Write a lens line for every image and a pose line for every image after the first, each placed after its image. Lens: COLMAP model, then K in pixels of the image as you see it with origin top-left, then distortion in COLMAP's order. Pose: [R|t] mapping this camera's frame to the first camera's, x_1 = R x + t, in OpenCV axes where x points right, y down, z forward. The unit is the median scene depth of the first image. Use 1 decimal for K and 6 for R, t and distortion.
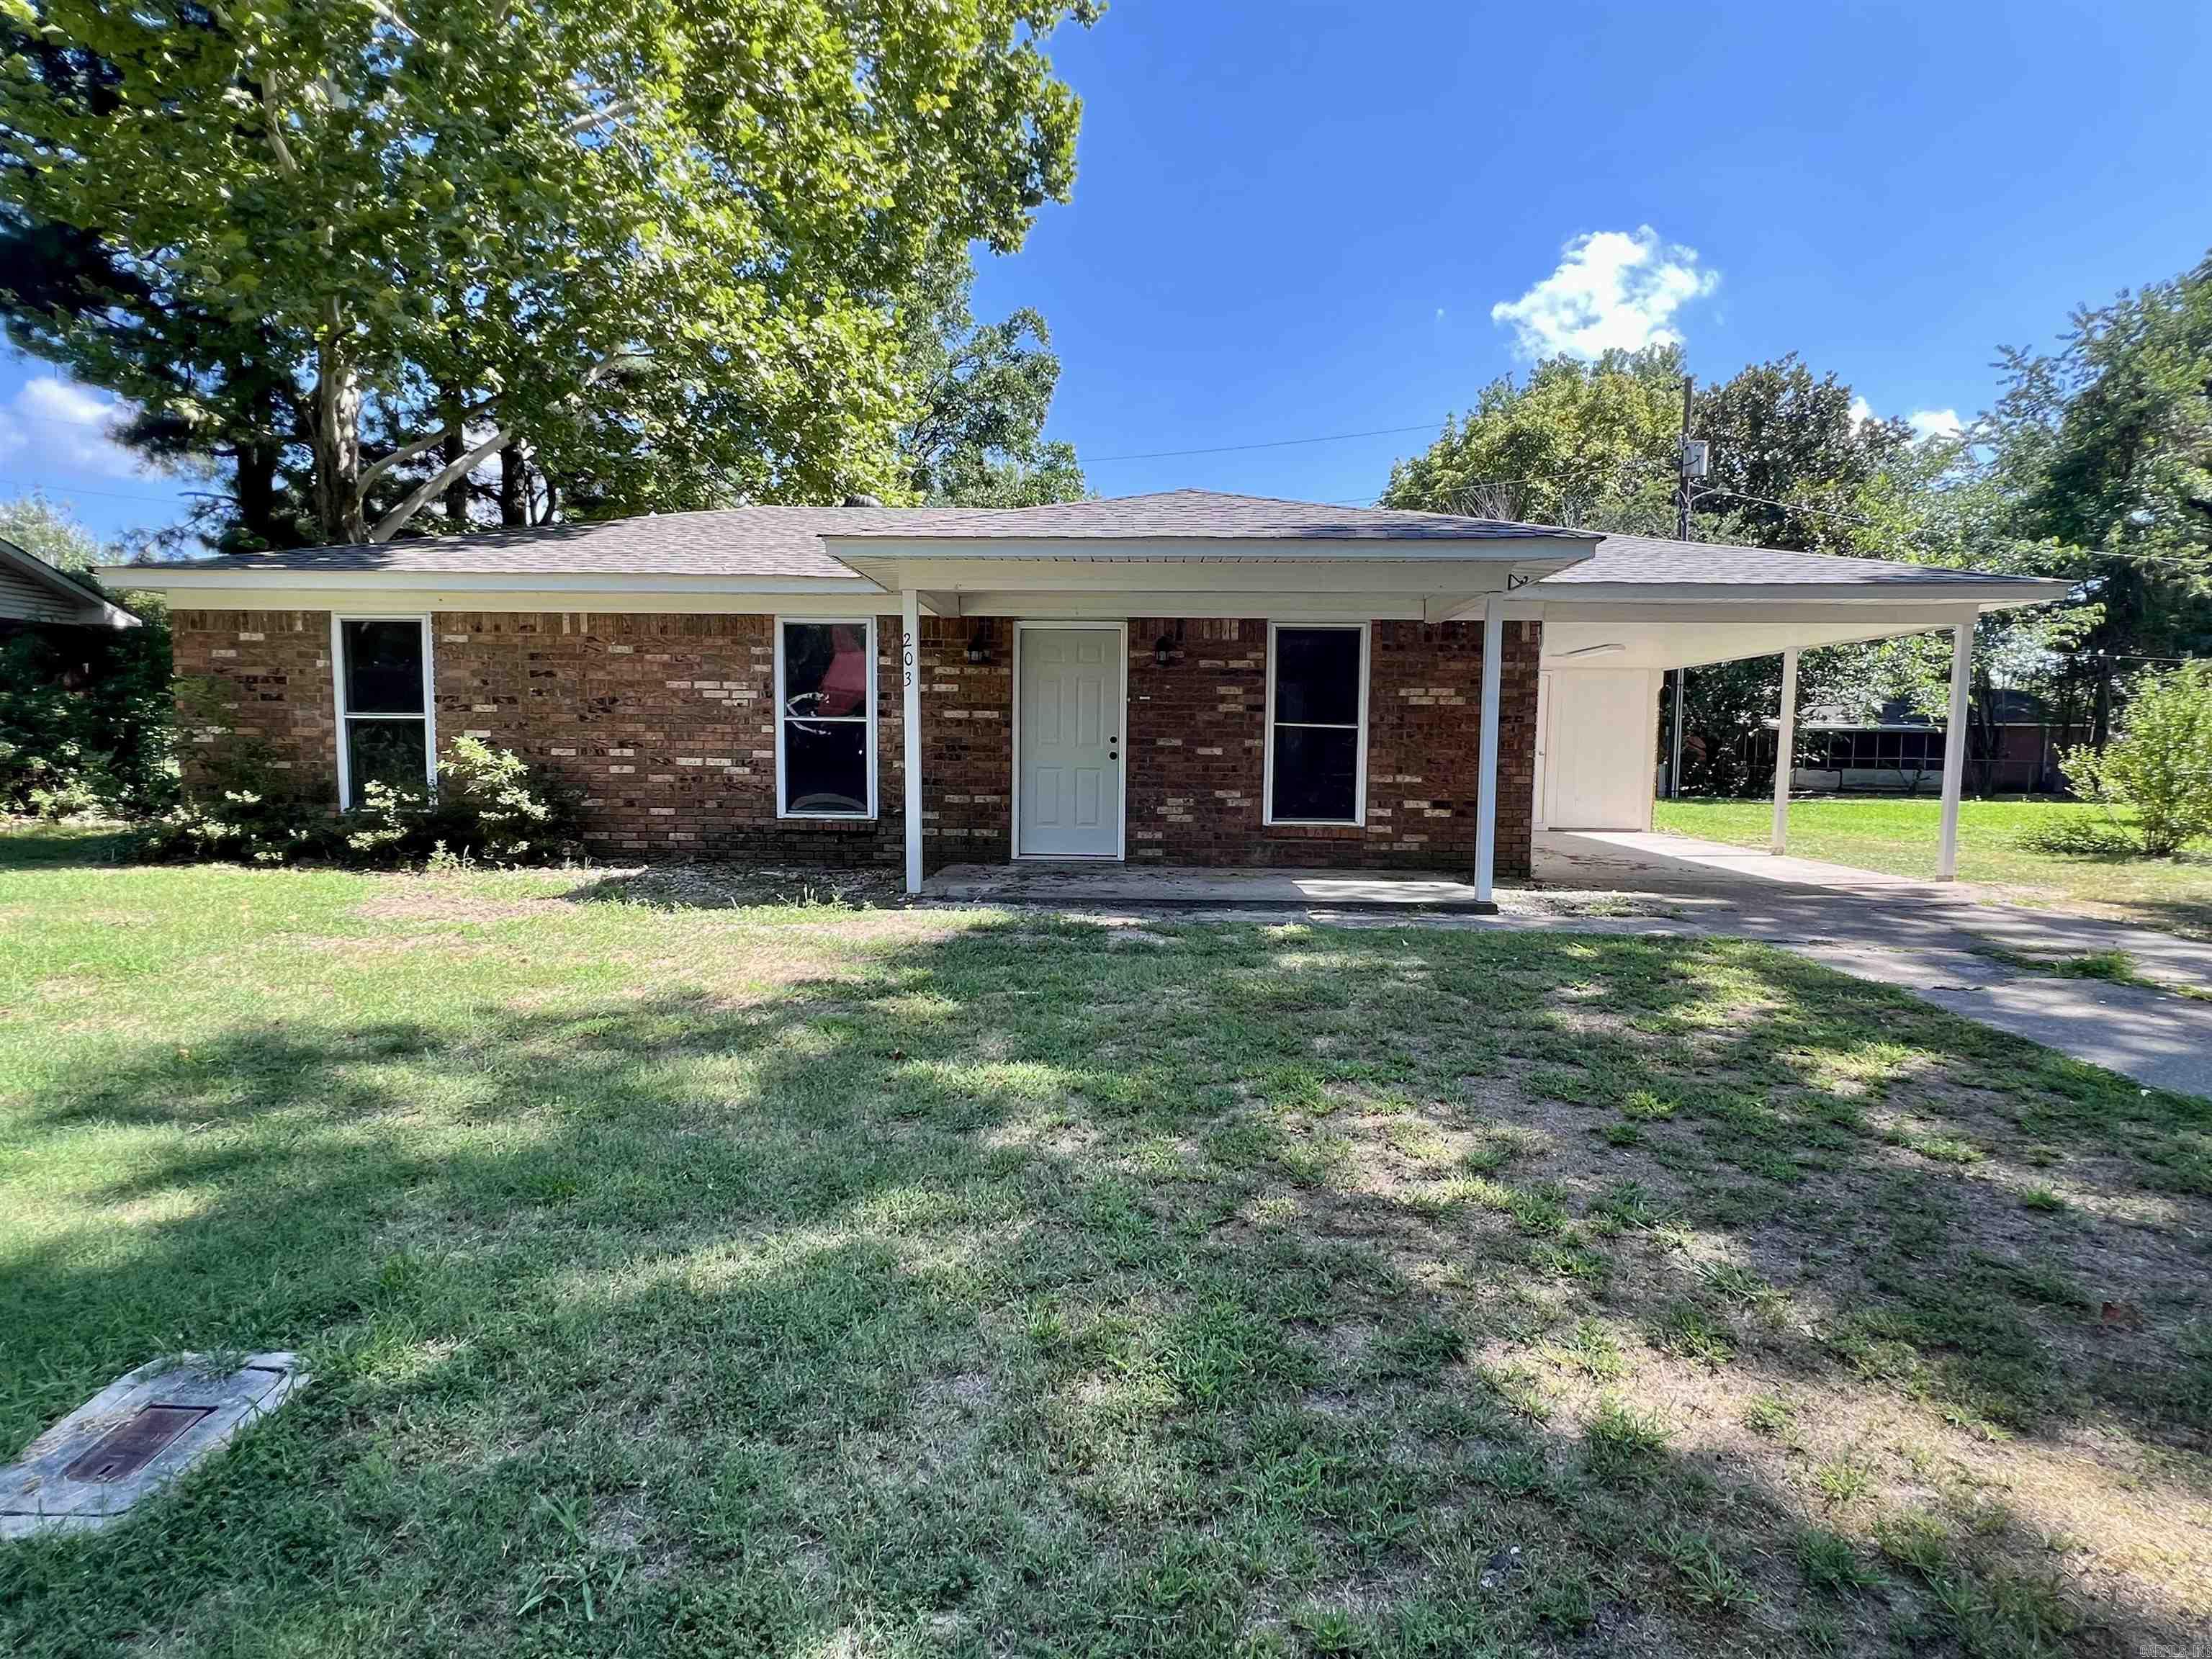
lens RADIAL K [[1117.4, 0, 1104.8], [0, 1117.4, 817.6], [0, 0, 1]] dist [-0.005801, -0.000395]
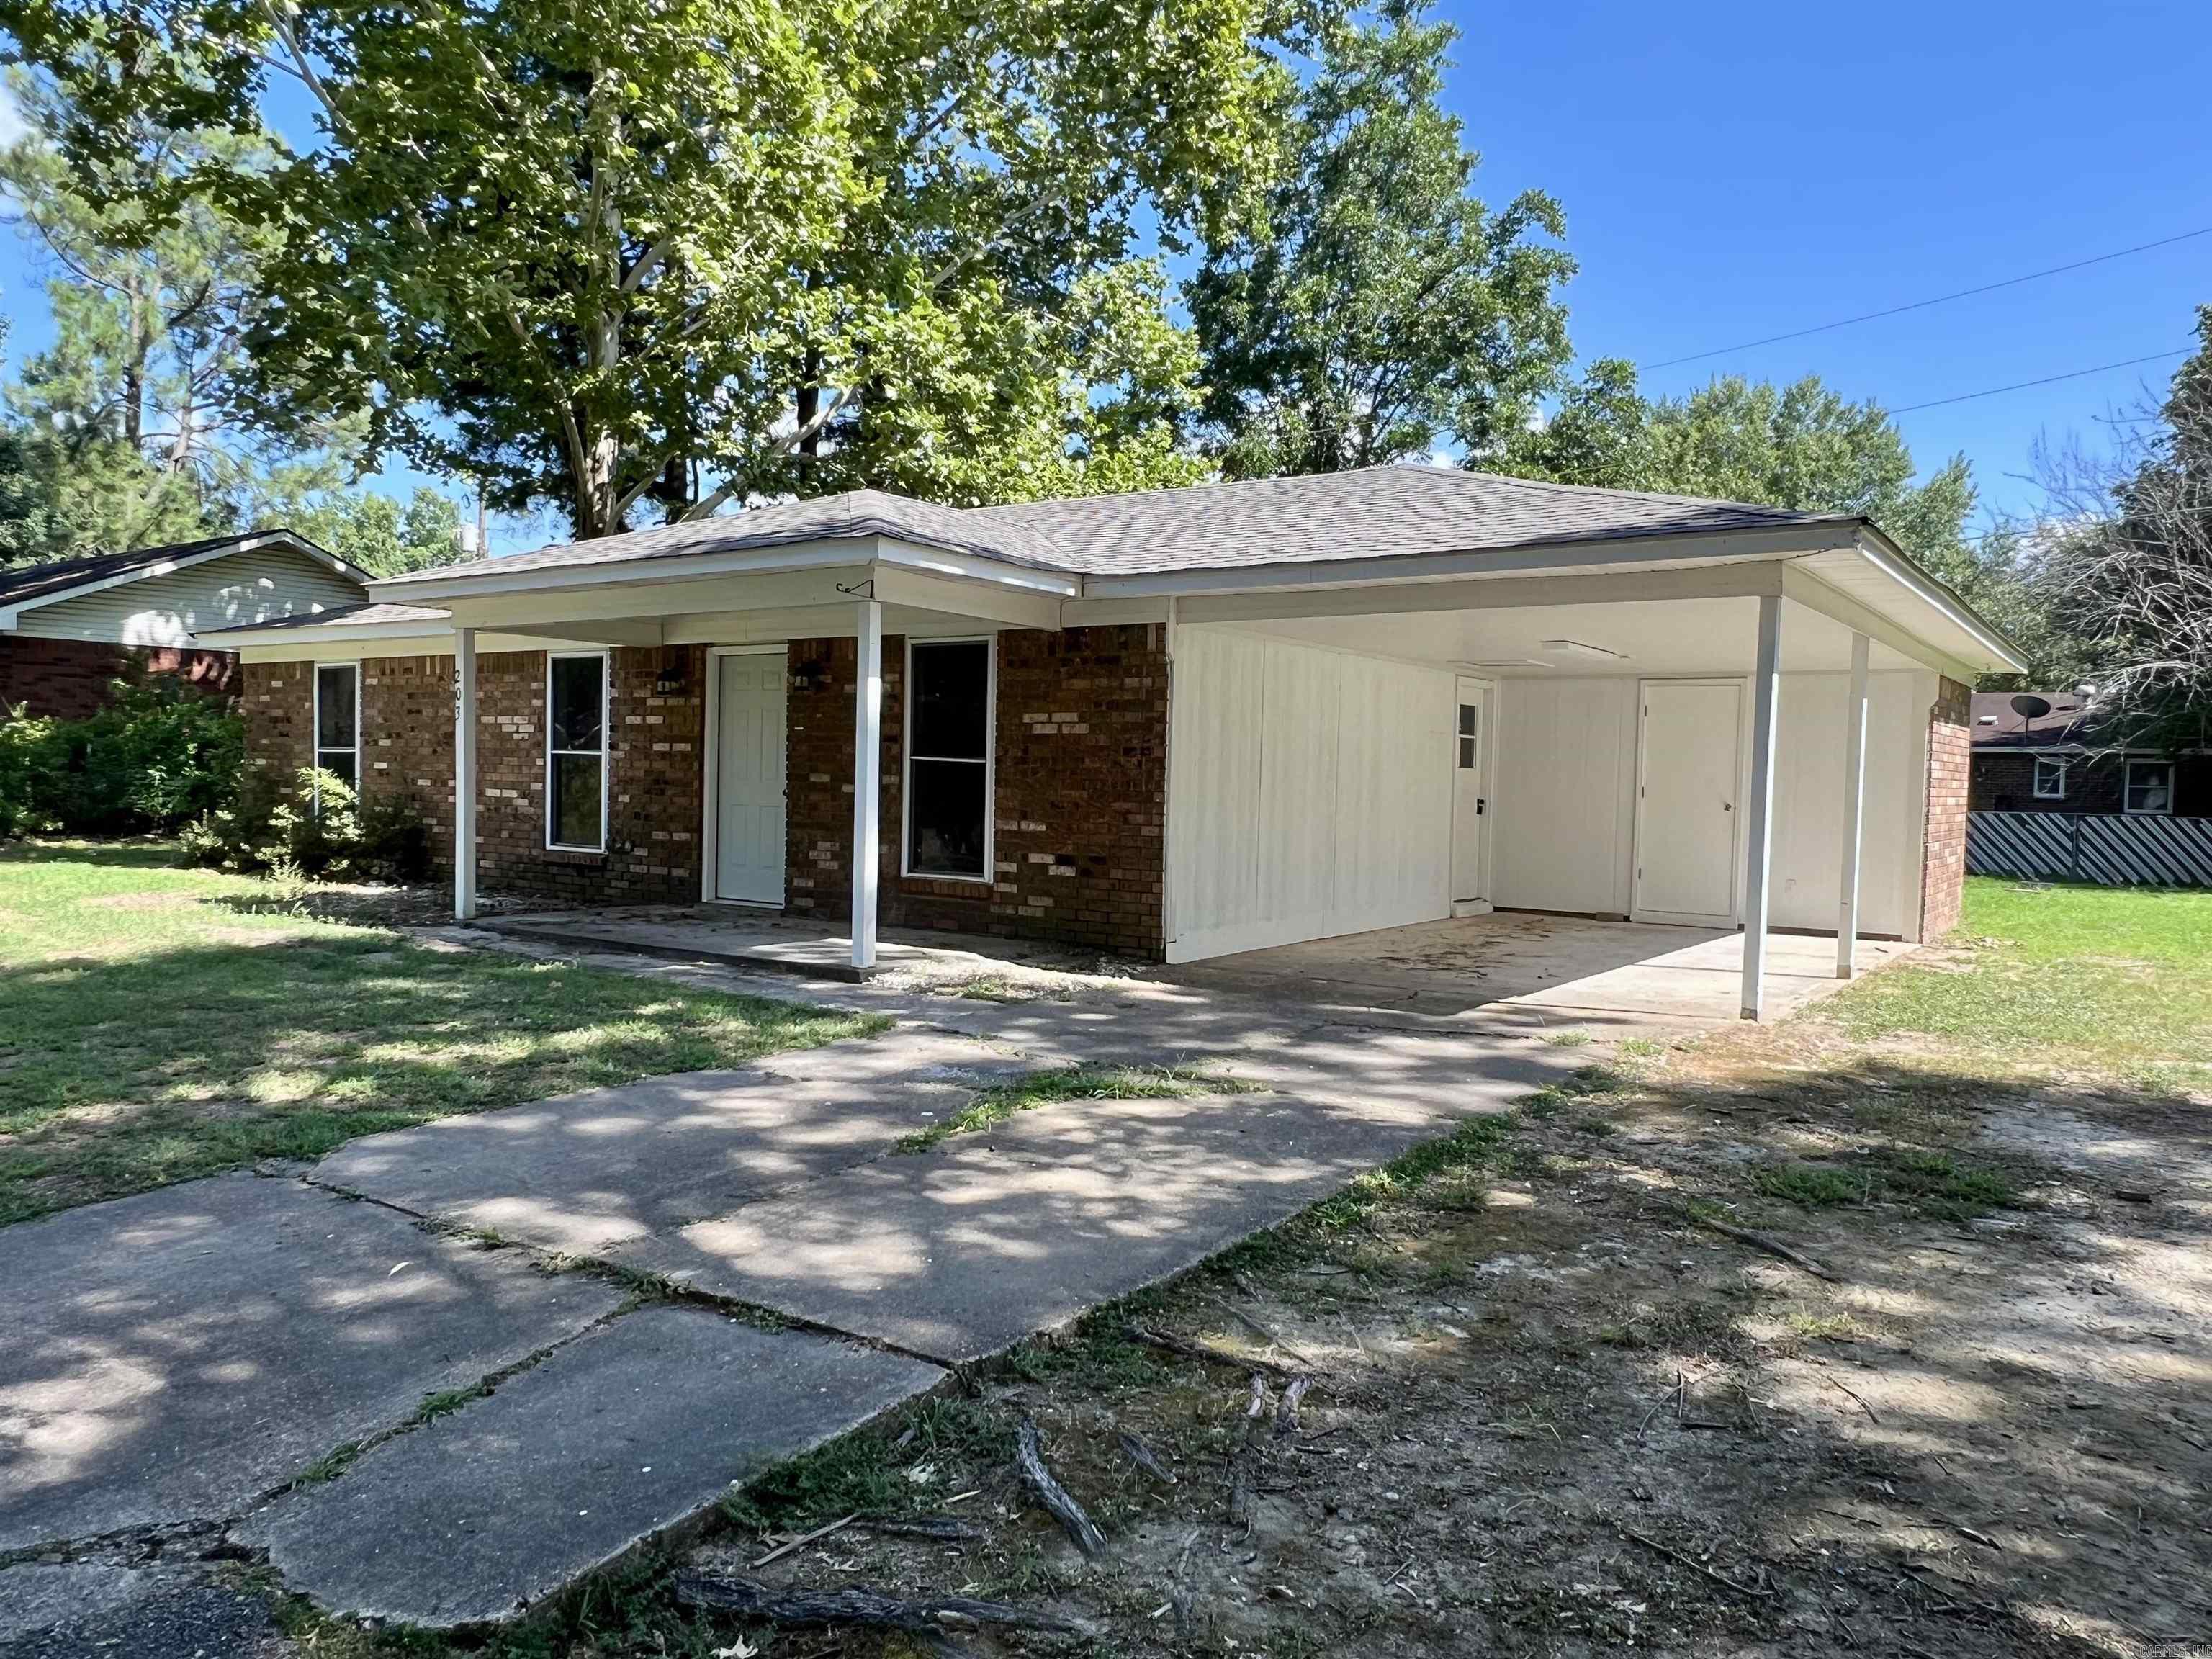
lens RADIAL K [[1530.5, 0, 1106.6], [0, 1530.5, 840.1], [0, 0, 1]] dist [-0.013686, -0.001824]
pose [[0.841626, 0.030727, -0.539186, 0.902906], [-0.047948, 0.998689, -0.017930, -0.007749], [0.537928, 0.040943, 0.841996, 0.106598]]
